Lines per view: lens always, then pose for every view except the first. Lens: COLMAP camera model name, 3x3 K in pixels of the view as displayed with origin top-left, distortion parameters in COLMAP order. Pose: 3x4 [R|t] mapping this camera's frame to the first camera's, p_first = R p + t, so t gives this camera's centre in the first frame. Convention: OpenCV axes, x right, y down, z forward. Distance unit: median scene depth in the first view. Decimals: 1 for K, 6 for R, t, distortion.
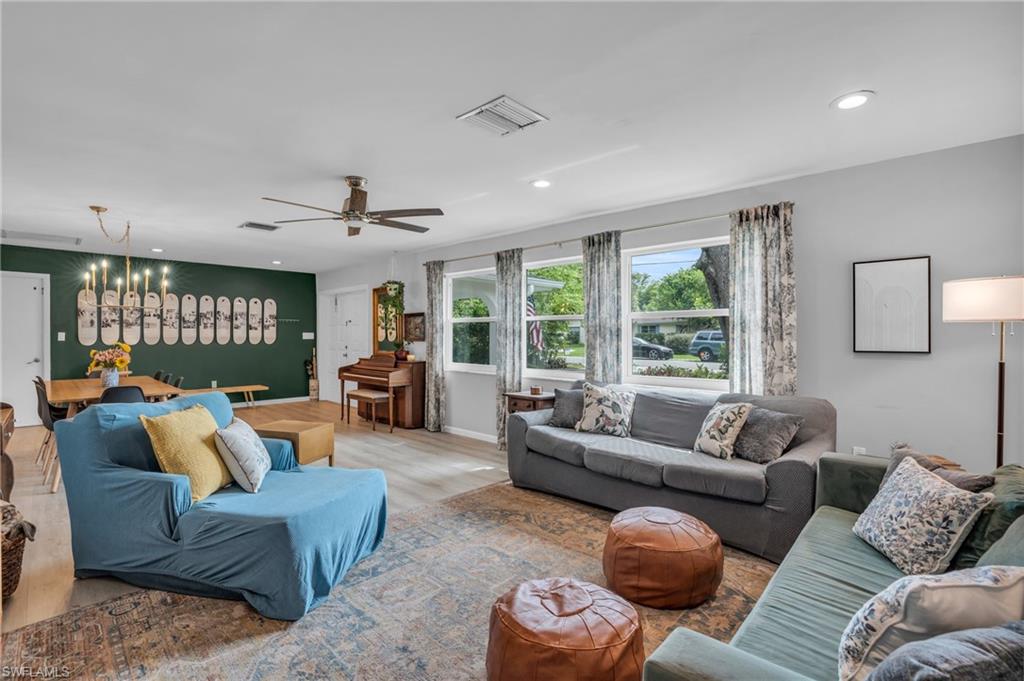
lens RADIAL K [[465.3, 0, 505.8], [0, 465.3, 336.0], [0, 0, 1]] dist [-0.069033, 0.023750]
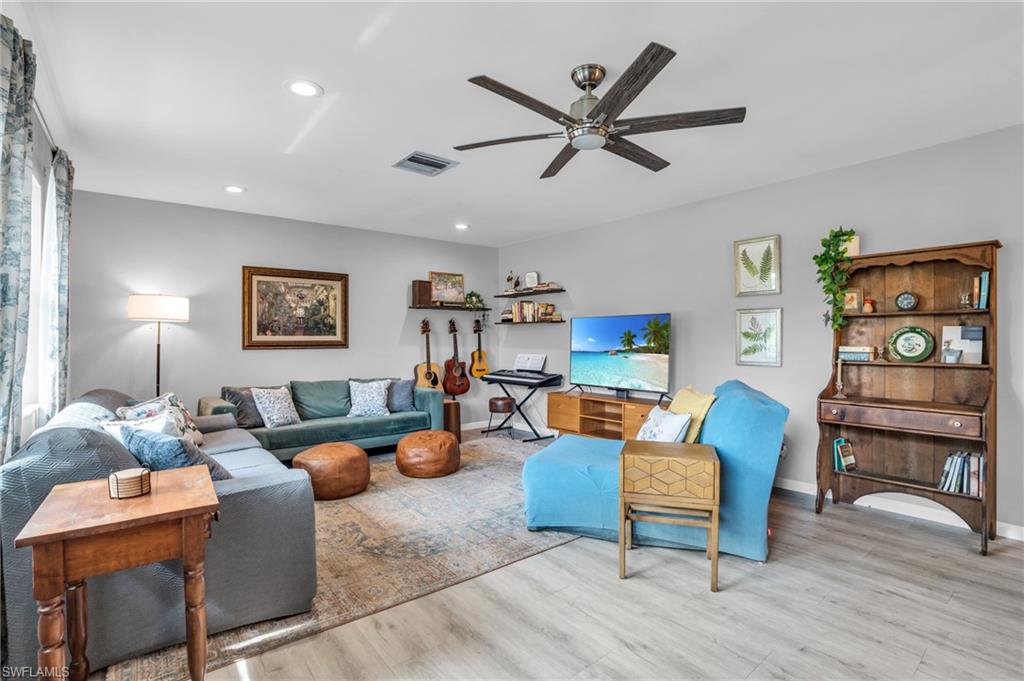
lens RADIAL K [[465.3, 0, 505.8], [0, 465.3, 336.0], [0, 0, 1]] dist [-0.069033, 0.023750]
pose [[-0.991502, 0.000282, 0.130092, -0.341405], [-0.000260, 0.999991, -0.004152, 0.024616], [-0.130092, -0.004151, -0.991493, 1.889859]]
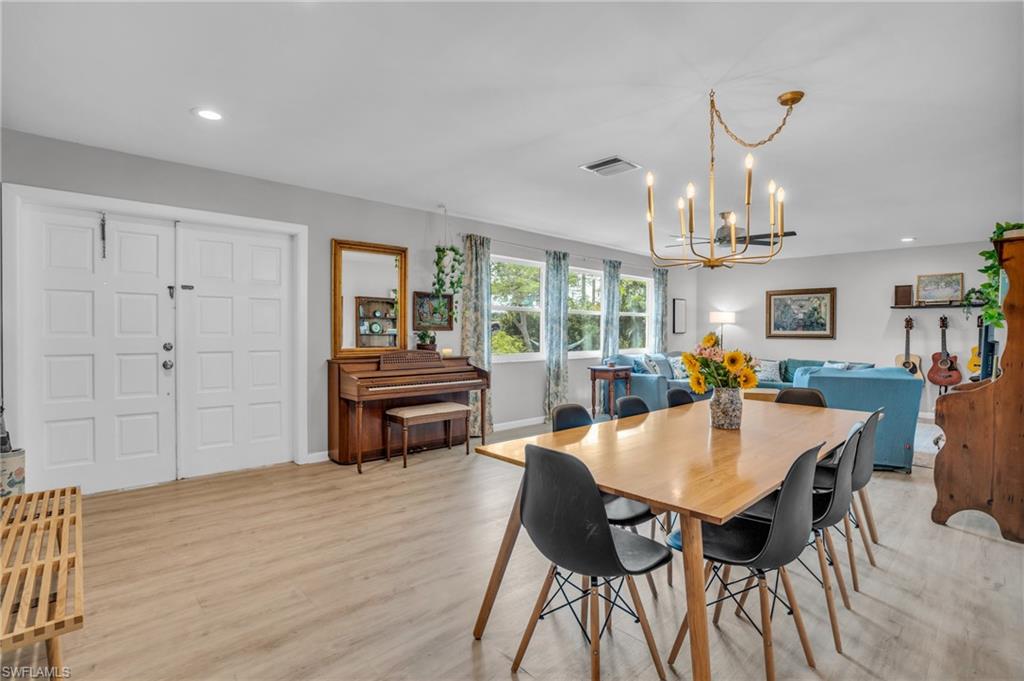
lens RADIAL K [[495.2, 0, 514.0], [0, 495.2, 331.7], [0, 0, 1]] dist [-0.058228, 0.030754]
pose [[0.046470, -0.006753, 0.998897, -2.127710], [-0.003186, 0.999971, 0.006908, 0.008838], [-0.998915, -0.003503, 0.046448, 1.846809]]
